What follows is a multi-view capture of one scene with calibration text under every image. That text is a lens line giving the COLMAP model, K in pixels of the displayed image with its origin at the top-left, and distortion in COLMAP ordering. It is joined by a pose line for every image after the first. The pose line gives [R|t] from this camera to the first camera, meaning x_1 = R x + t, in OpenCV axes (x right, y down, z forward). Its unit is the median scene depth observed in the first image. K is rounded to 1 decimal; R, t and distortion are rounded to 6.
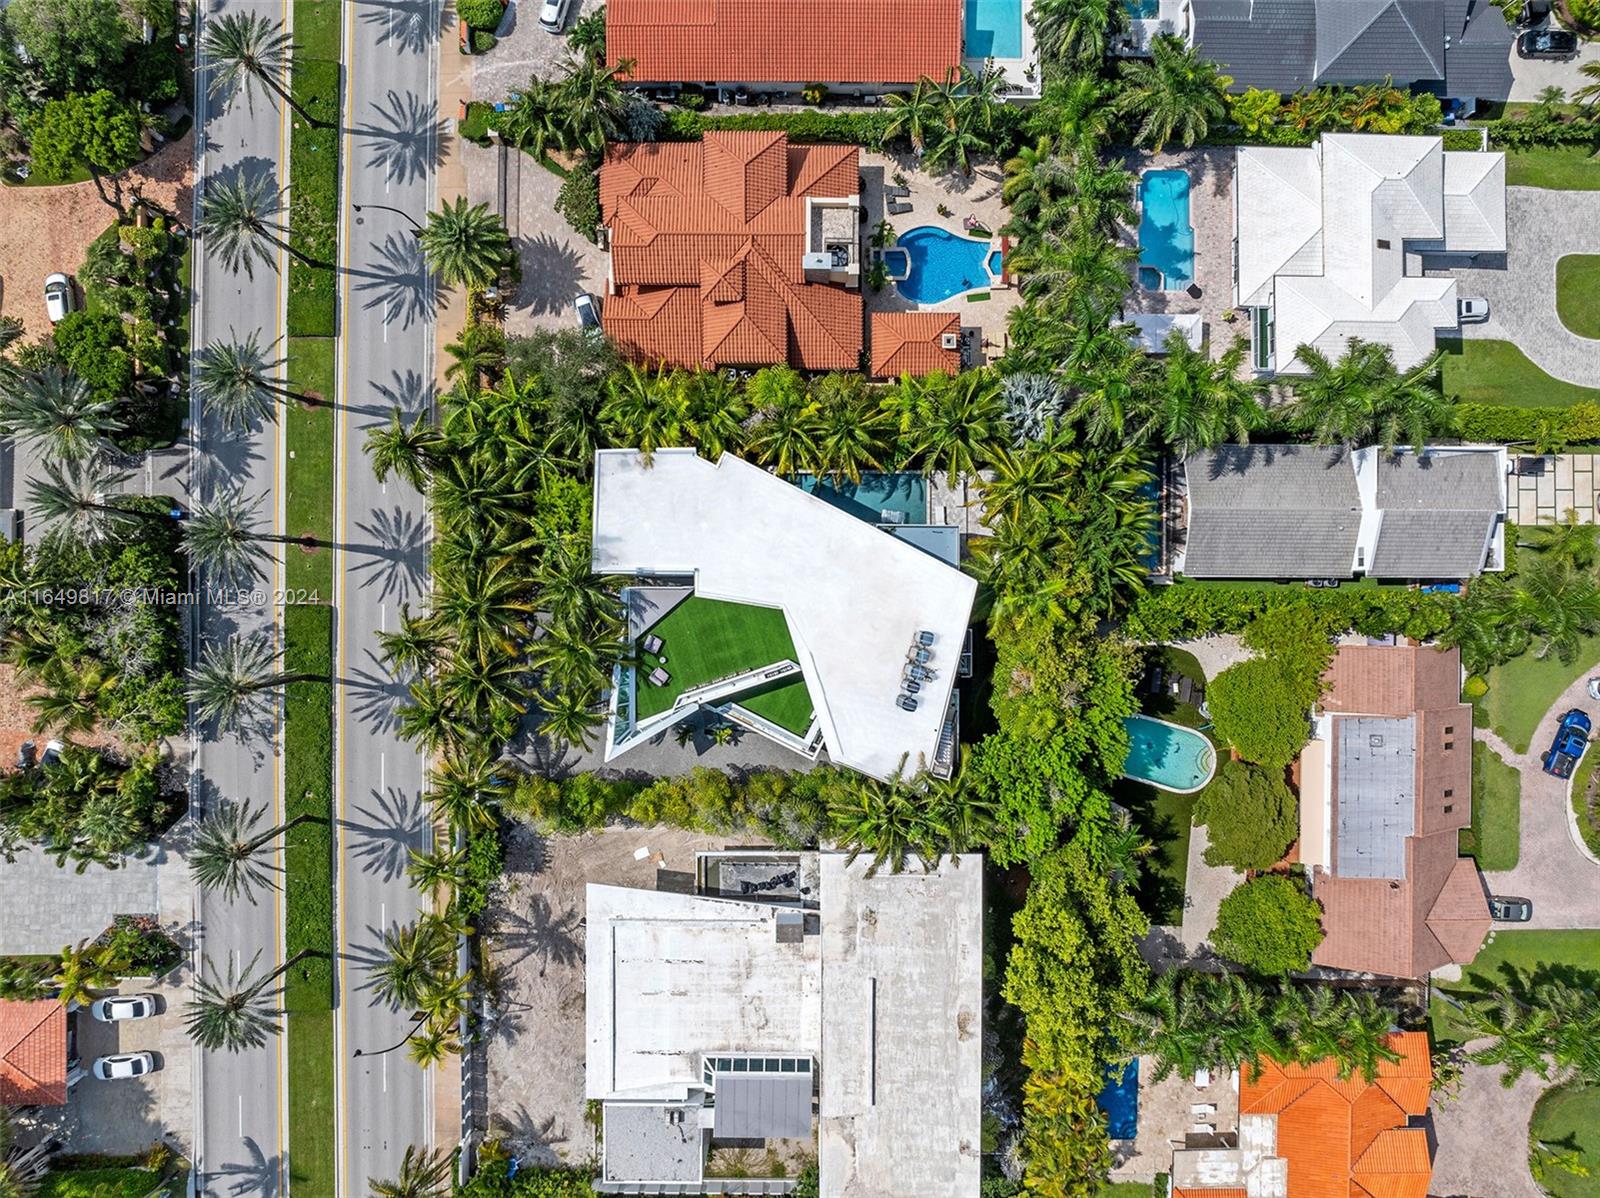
lens RADIAL K [[1128.6, 0, 797.9], [0, 1128.6, 584.4], [0, 0, 1]] dist [-0.074256, 0.036540]
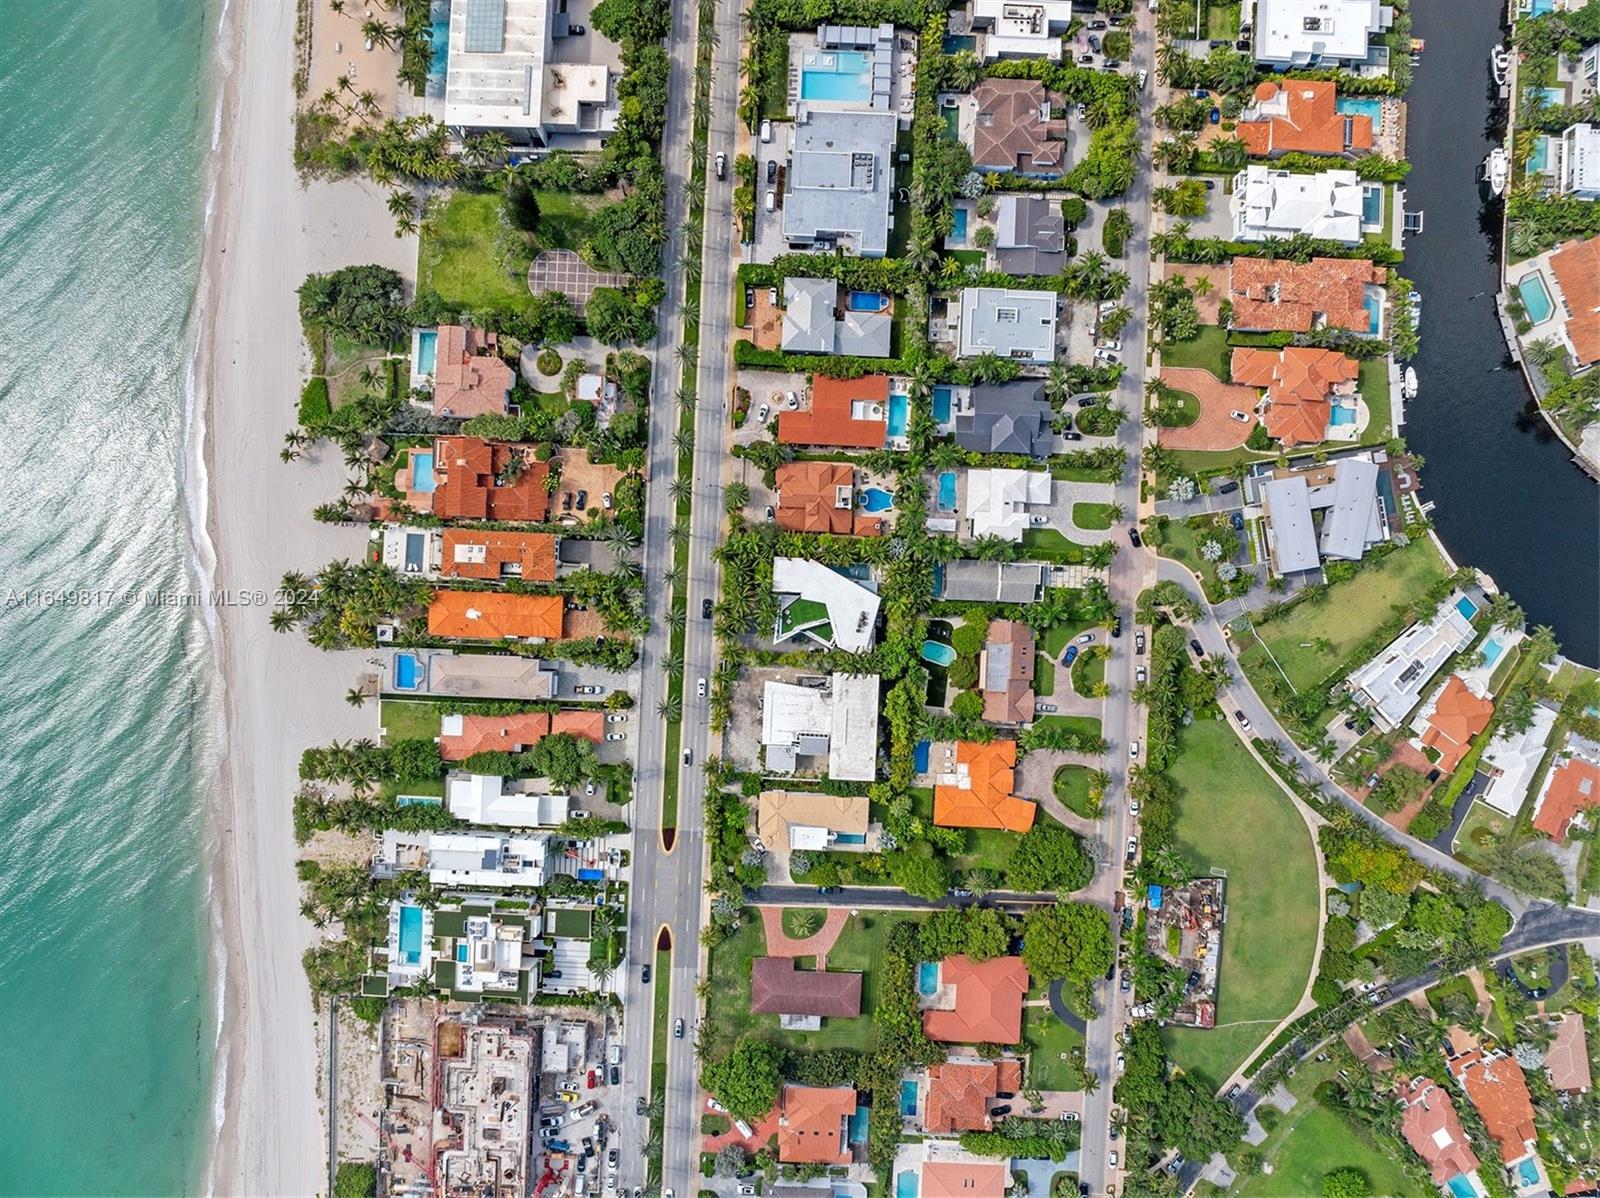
lens RADIAL K [[1128.6, 0, 797.4], [0, 1128.6, 599.9], [0, 0, 1]] dist [-0.074256, 0.036540]
pose [[0.999181, 0.040367, 0.002901, -0.109768], [-0.040373, 0.999183, 0.001874, 0.007635], [-0.002823, -0.001989, 0.999994, -2.459975]]
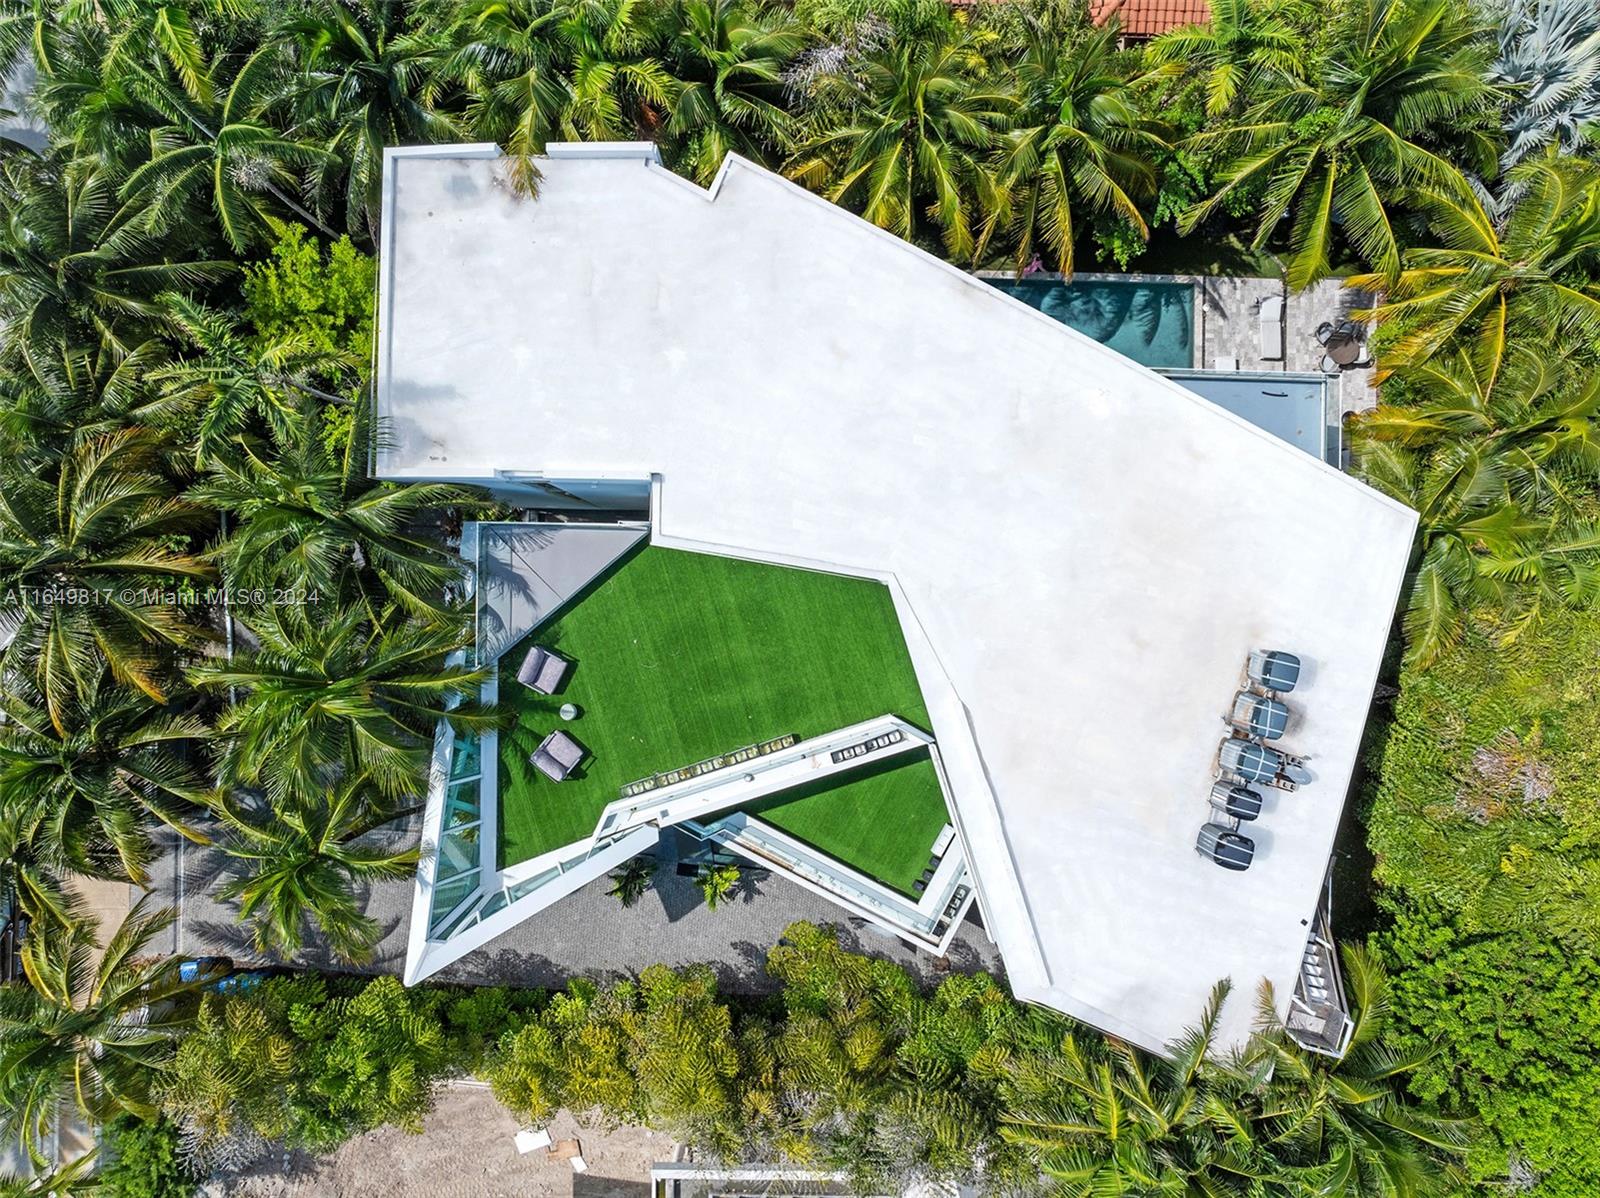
lens RADIAL K [[1128.6, 0, 801.1], [0, 1128.6, 605.8], [0, 0, 1]] dist [-0.074256, 0.036540]
pose [[0.999894, 0.013914, 0.004185, -0.041636], [-0.013970, 0.999810, 0.013603, 0.024062], [-0.003995, -0.013661, 0.999899, 0.610670]]
